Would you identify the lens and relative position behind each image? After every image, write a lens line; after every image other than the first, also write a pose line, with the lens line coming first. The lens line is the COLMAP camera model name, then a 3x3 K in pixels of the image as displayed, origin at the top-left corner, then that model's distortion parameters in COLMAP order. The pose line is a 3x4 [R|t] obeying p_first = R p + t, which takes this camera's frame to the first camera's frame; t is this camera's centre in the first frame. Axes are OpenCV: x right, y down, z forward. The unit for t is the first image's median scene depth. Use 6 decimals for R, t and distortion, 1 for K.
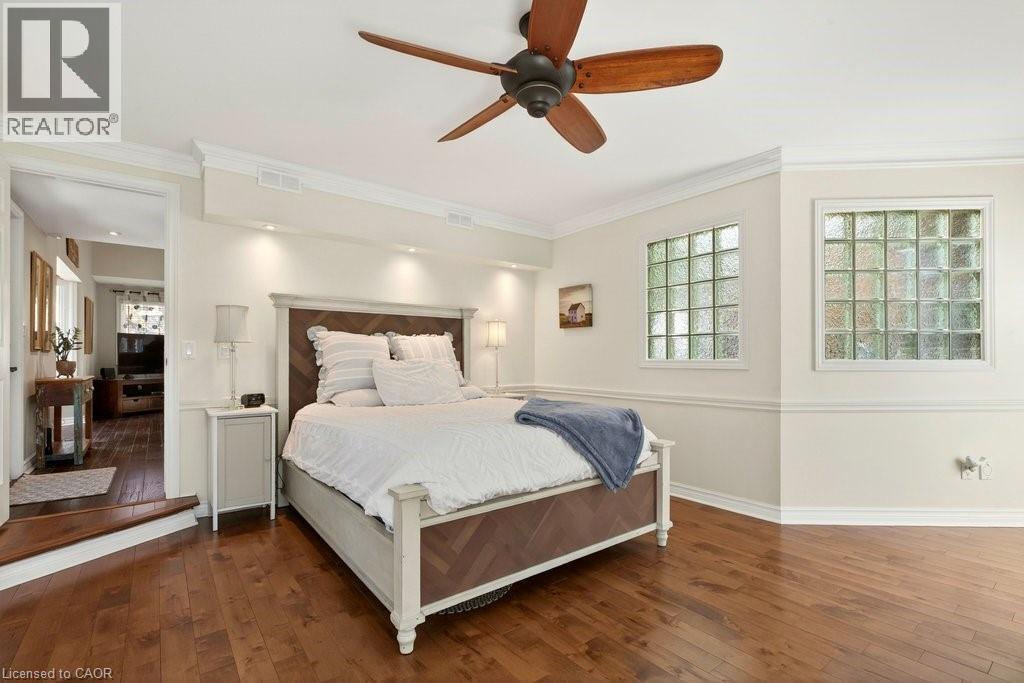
lens RADIAL K [[464.8, 0, 513.5], [0, 464.8, 348.5], [0, 0, 1]] dist [-0.001210, -0.000009]
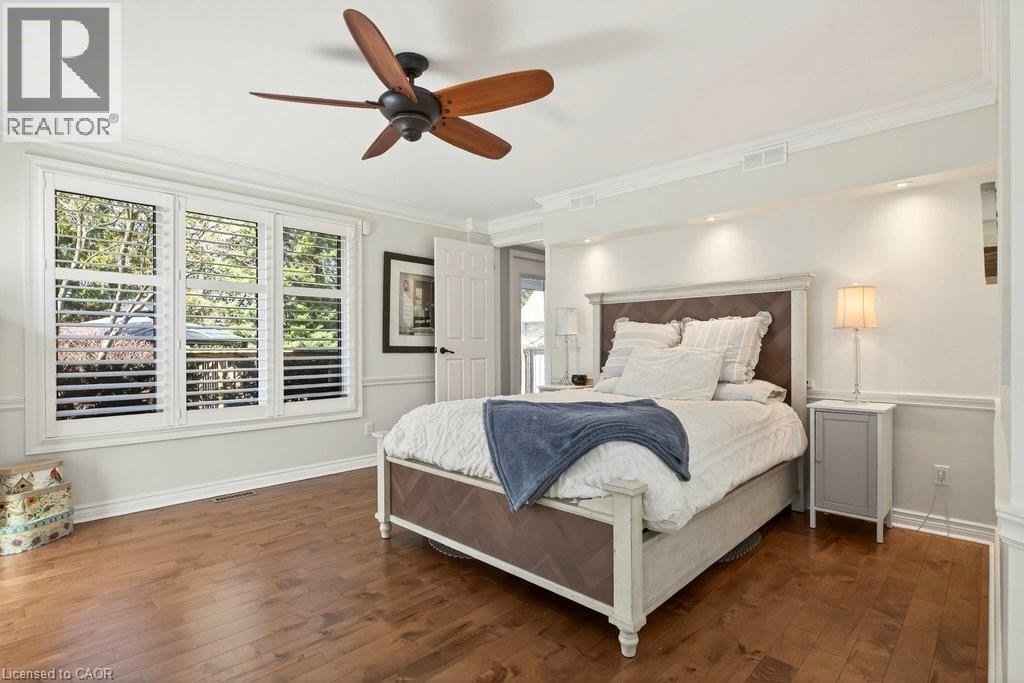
lens RADIAL K [[507.9, 0, 512.0], [0, 507.9, 341.5], [0, 0, 1]] dist [0.006295, 0.000526]
pose [[0.142293, -0.008472, -0.989788, 0.757555], [0.018442, 0.999812, -0.005906, 0.010779], [0.989653, -0.017414, 0.142422, 0.599212]]
